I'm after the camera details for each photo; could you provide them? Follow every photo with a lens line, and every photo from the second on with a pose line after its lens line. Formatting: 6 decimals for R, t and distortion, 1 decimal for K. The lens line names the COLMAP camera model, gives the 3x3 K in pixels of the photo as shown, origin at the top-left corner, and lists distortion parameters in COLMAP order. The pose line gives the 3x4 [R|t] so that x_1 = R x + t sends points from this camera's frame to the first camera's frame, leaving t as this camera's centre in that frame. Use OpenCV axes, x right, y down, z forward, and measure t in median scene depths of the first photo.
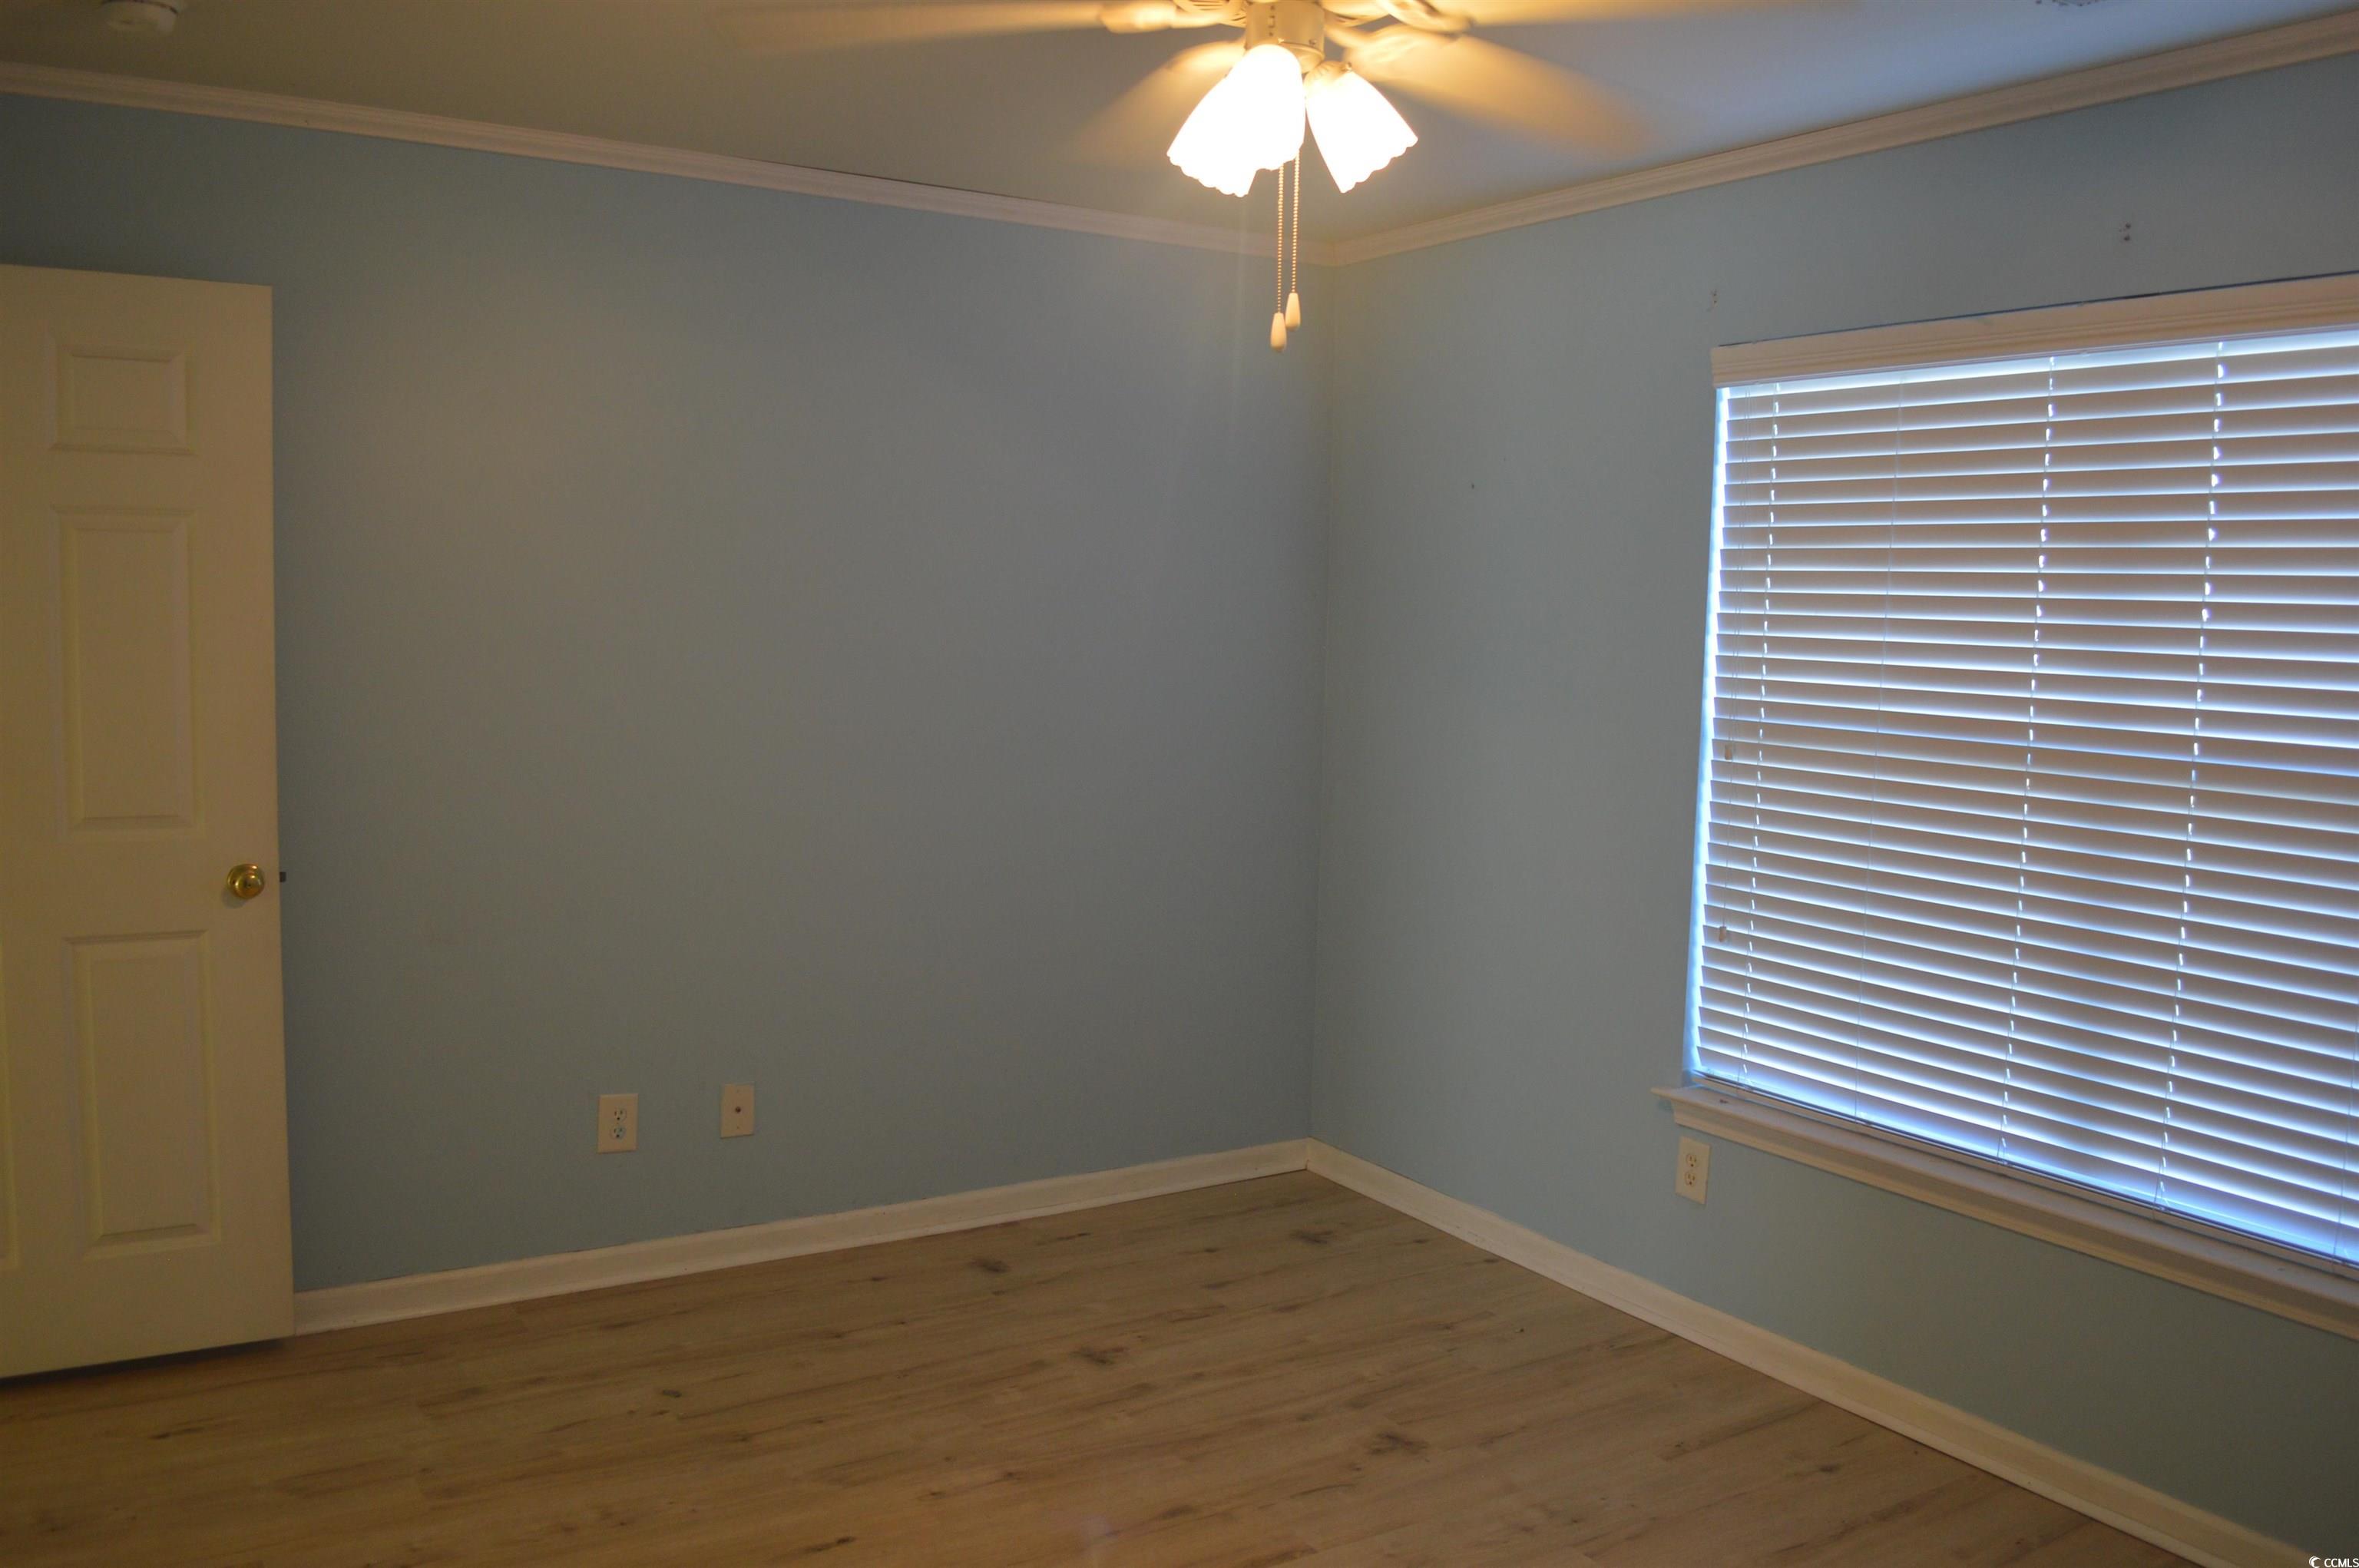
lens RADIAL K [[1877.2, 0, 1179.5], [0, 1877.2, 784.0], [0, 0, 1]] dist [-0.084283, 0.005963]
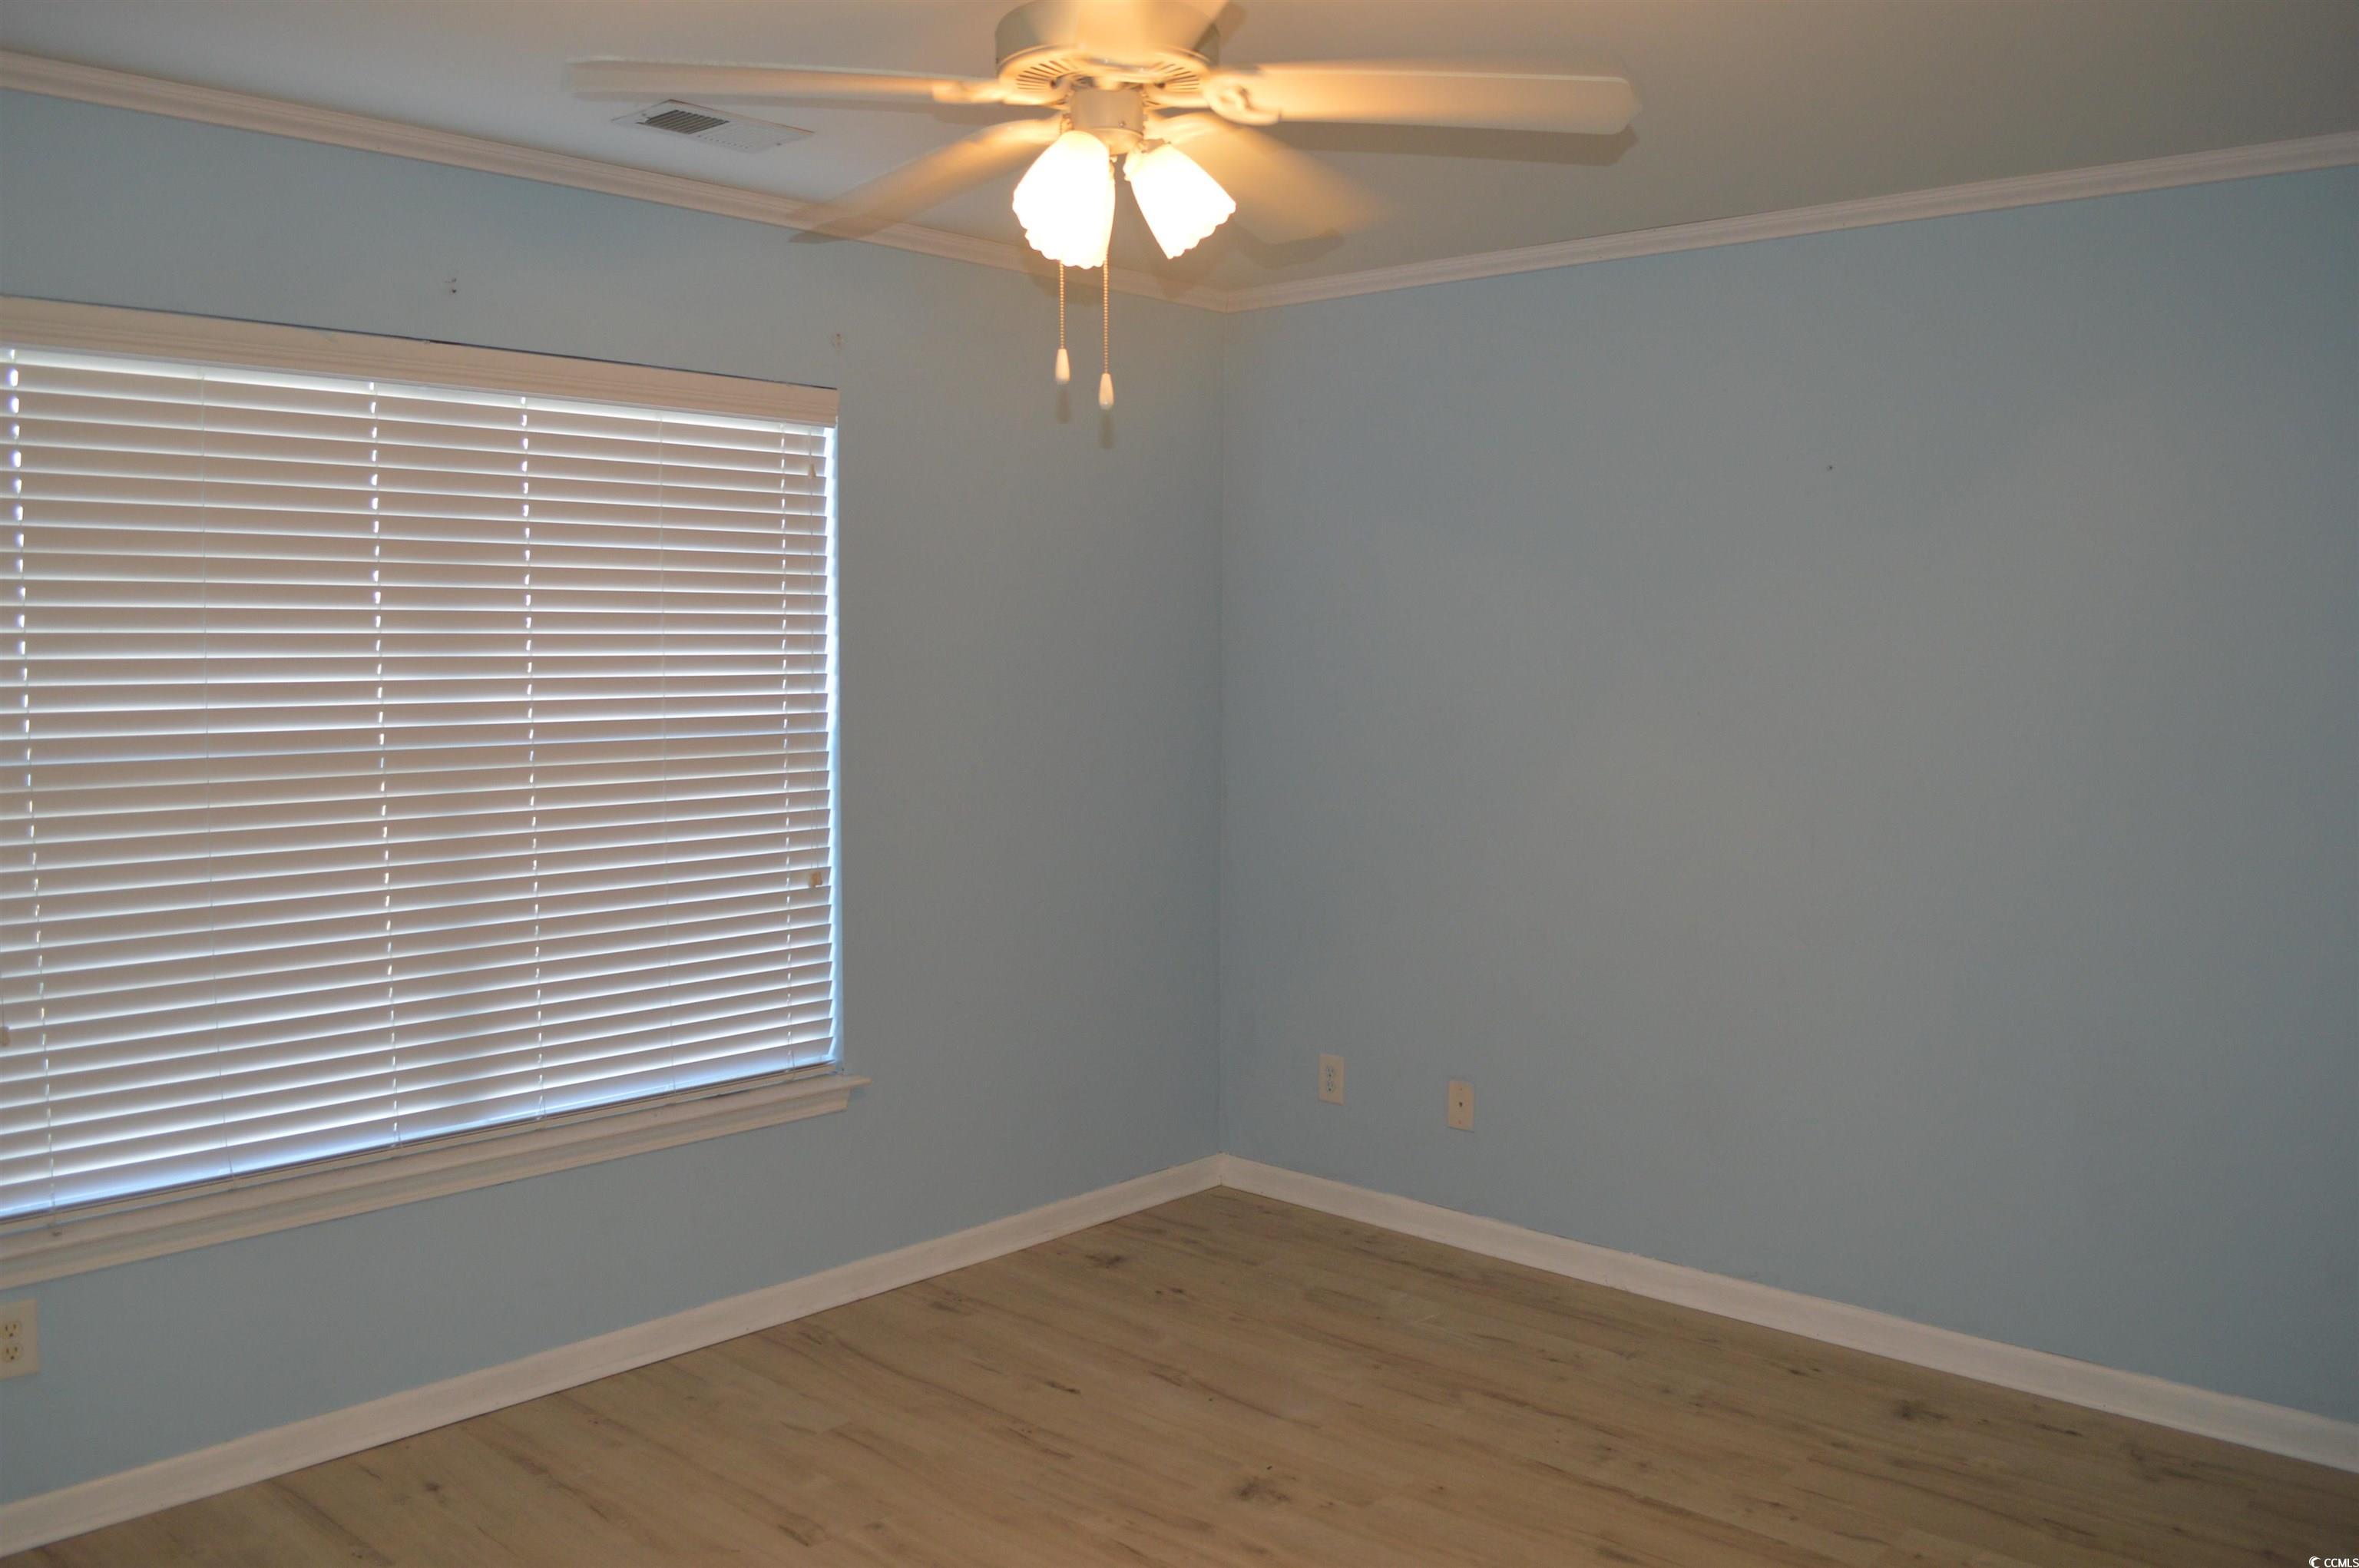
lens RADIAL K [[1877.2, 0, 1179.5], [0, 1877.2, 784.0], [0, 0, 1]] dist [-0.084283, 0.005963]
pose [[-0.268993, -0.104985, 0.957403, -0.712887], [0.077323, 0.988479, 0.130117, -0.109516], [-0.960033, 0.109030, -0.257777, 0.882758]]
